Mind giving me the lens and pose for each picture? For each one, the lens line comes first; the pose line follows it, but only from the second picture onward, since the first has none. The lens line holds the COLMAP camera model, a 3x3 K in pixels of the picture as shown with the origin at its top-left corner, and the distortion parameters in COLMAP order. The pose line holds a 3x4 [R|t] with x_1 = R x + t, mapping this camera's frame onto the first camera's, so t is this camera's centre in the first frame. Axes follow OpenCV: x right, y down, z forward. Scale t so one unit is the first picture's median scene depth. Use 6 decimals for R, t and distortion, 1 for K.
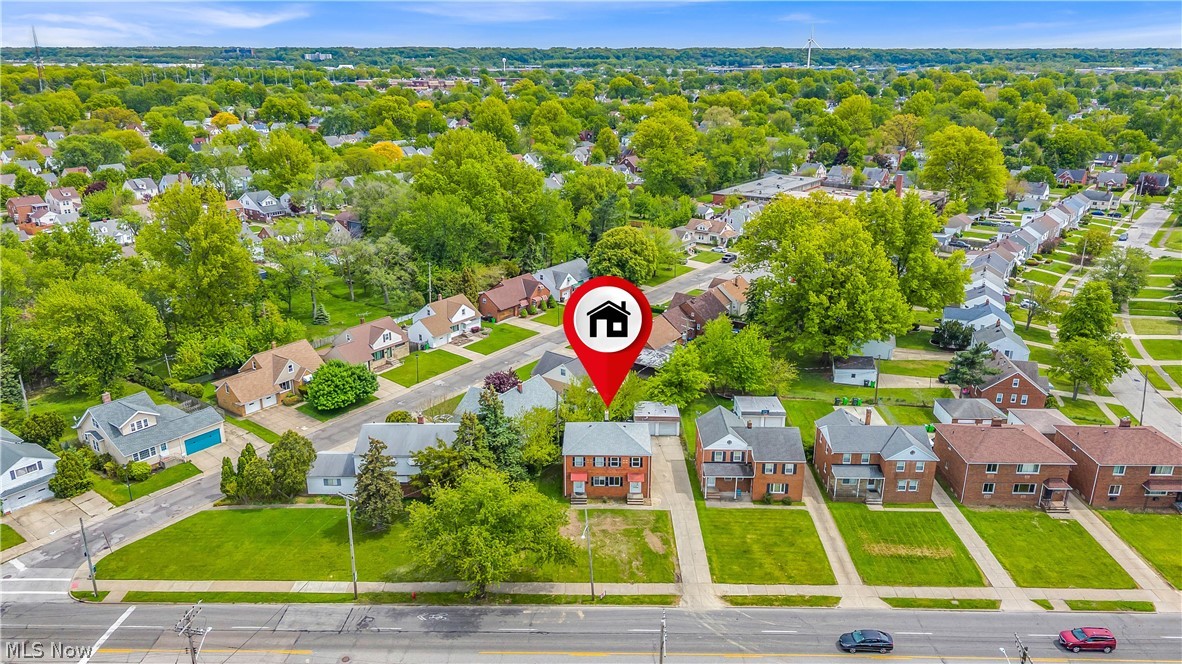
lens RADIAL K [[807.1, 0, 591.0], [0, 807.1, 332.0], [0, 0, 1]] dist [0.052825, -0.065570]
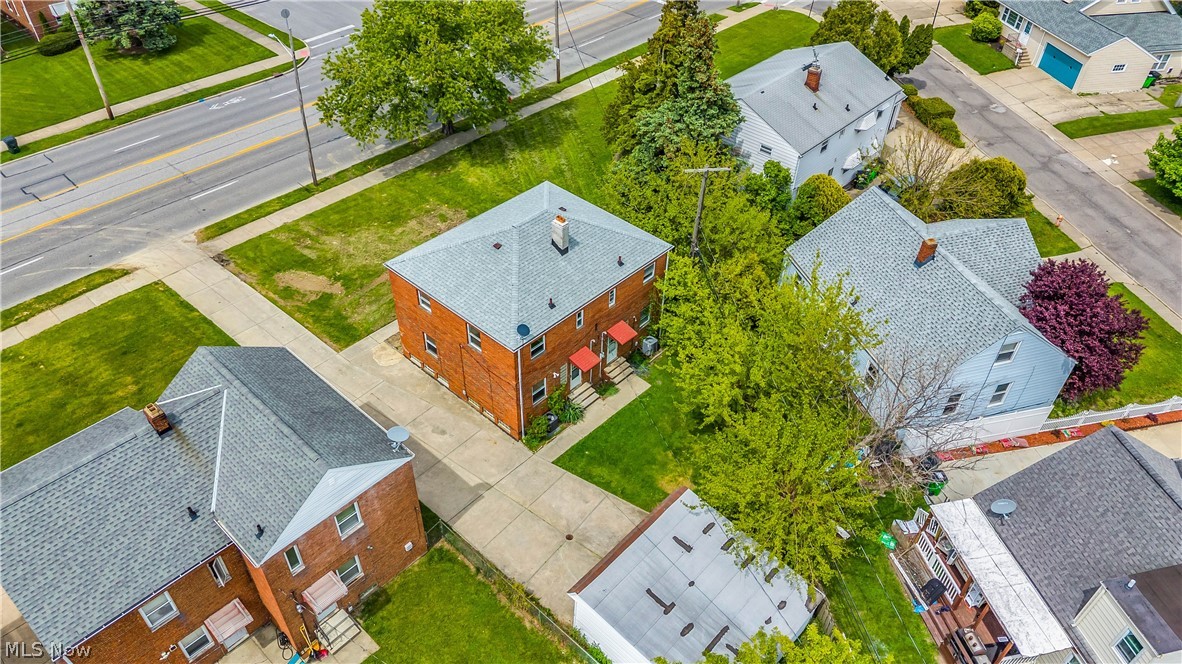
lens RADIAL K [[807.1, 0, 591.0], [0, 807.1, 332.0], [0, 0, 1]] dist [0.052825, -0.065570]
pose [[-0.670977, 0.477070, -0.567622, 0.201738], [-0.250849, 0.574337, 0.779238, -0.134415], [0.697757, 0.665238, -0.265694, 0.969451]]
